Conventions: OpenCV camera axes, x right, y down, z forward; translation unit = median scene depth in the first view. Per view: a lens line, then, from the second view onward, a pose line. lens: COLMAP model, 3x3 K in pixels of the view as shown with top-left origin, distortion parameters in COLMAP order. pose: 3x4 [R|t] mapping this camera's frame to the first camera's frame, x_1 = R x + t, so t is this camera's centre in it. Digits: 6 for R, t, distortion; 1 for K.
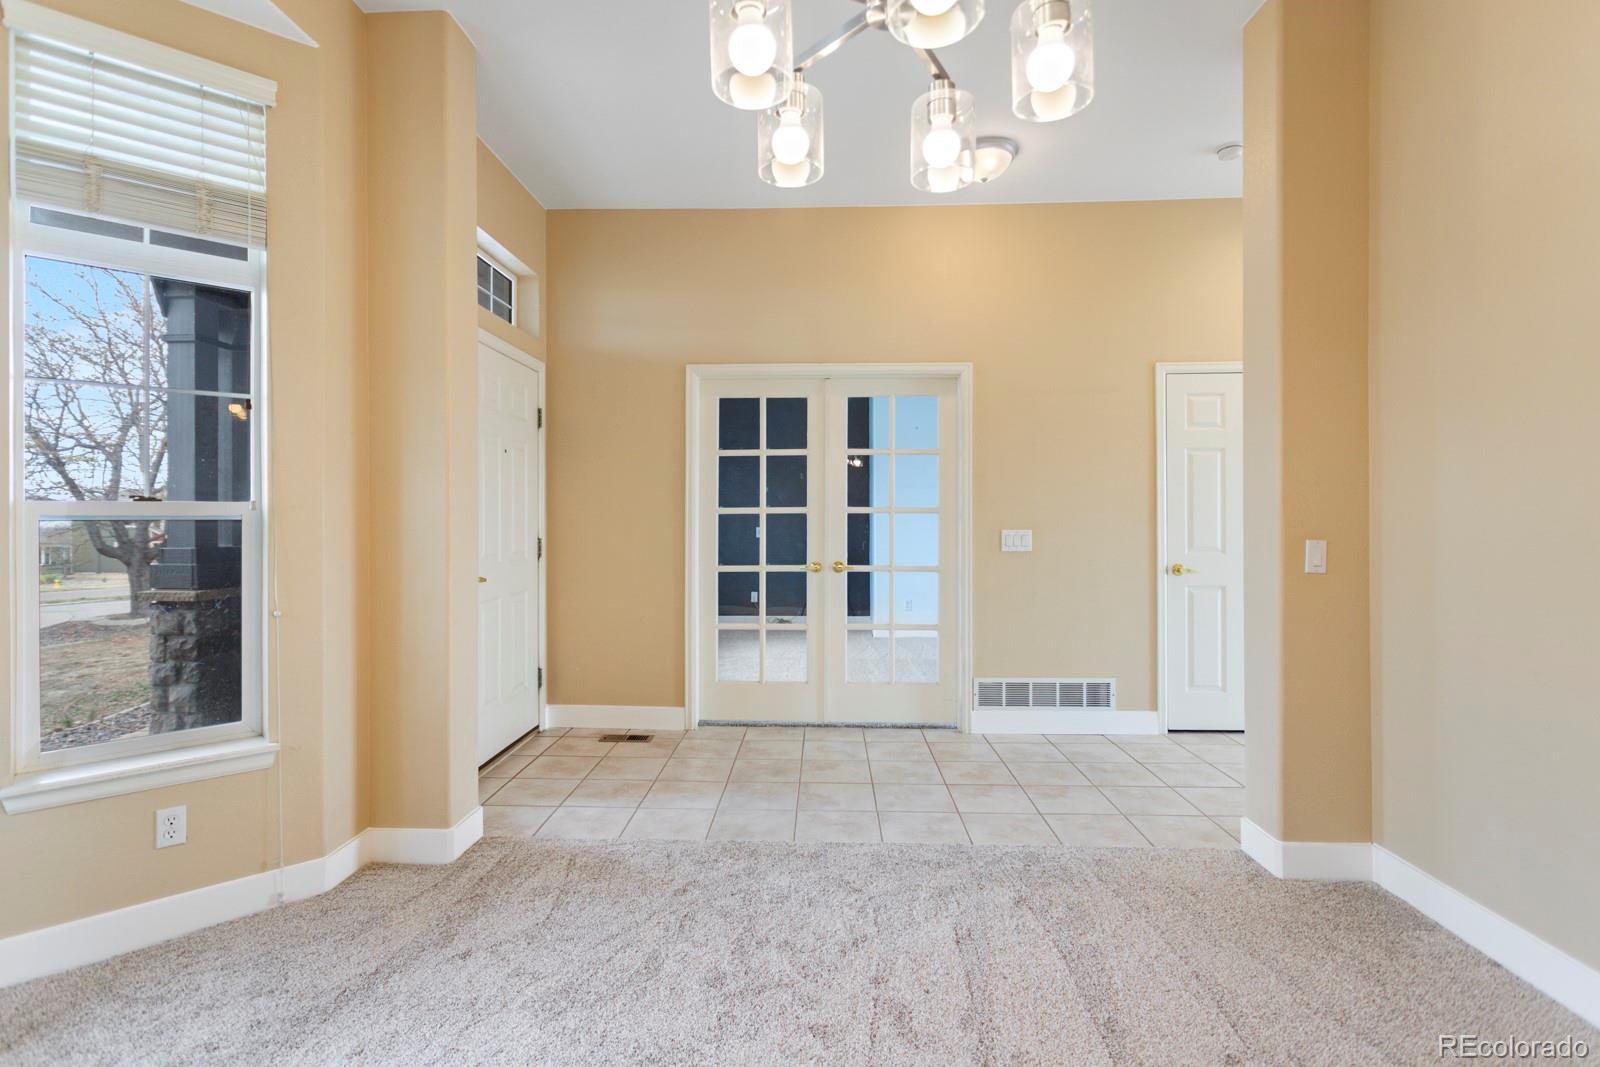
lens RADIAL K [[763.0, 0, 807.3], [0, 763.0, 504.0], [0, 0, 1]] dist [0.002305, 0.001227]
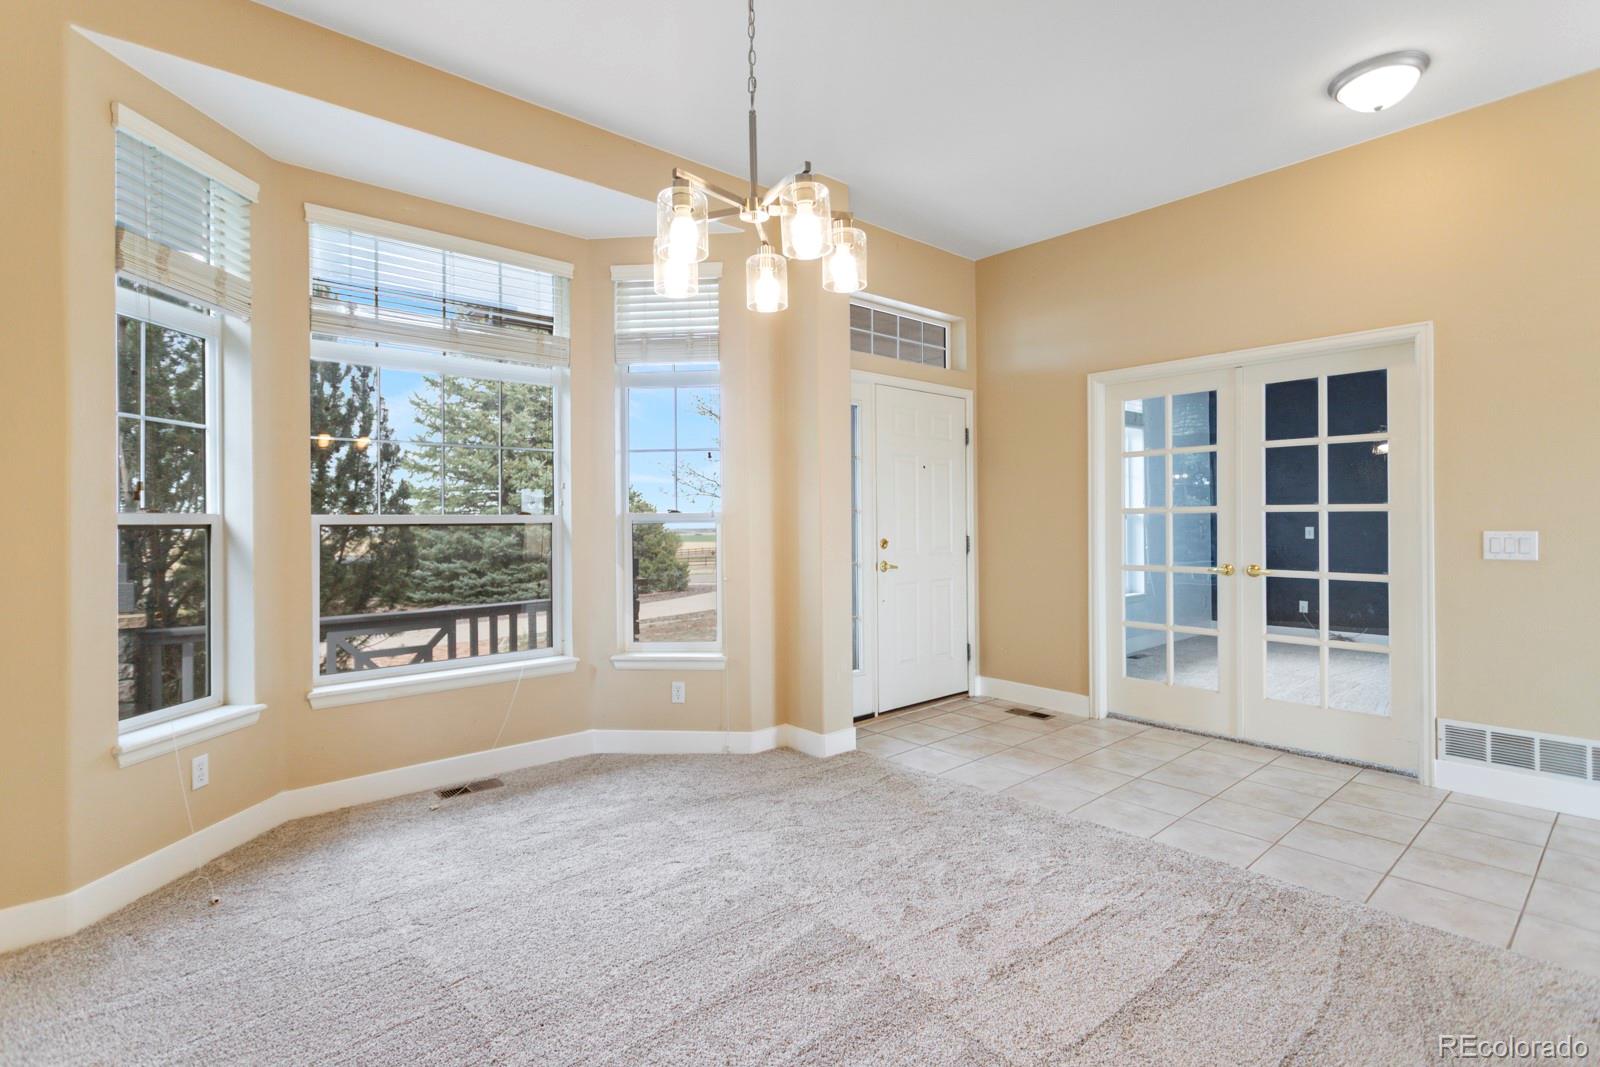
lens RADIAL K [[763.0, 0, 825.3], [0, 763.0, 496.2], [0, 0, 1]] dist [0.002305, 0.001227]
pose [[0.704933, -0.026786, -0.708768, 0.345569], [0.019759, 0.999640, -0.018127, -0.000797], [0.708998, -0.001226, 0.705209, -0.012025]]
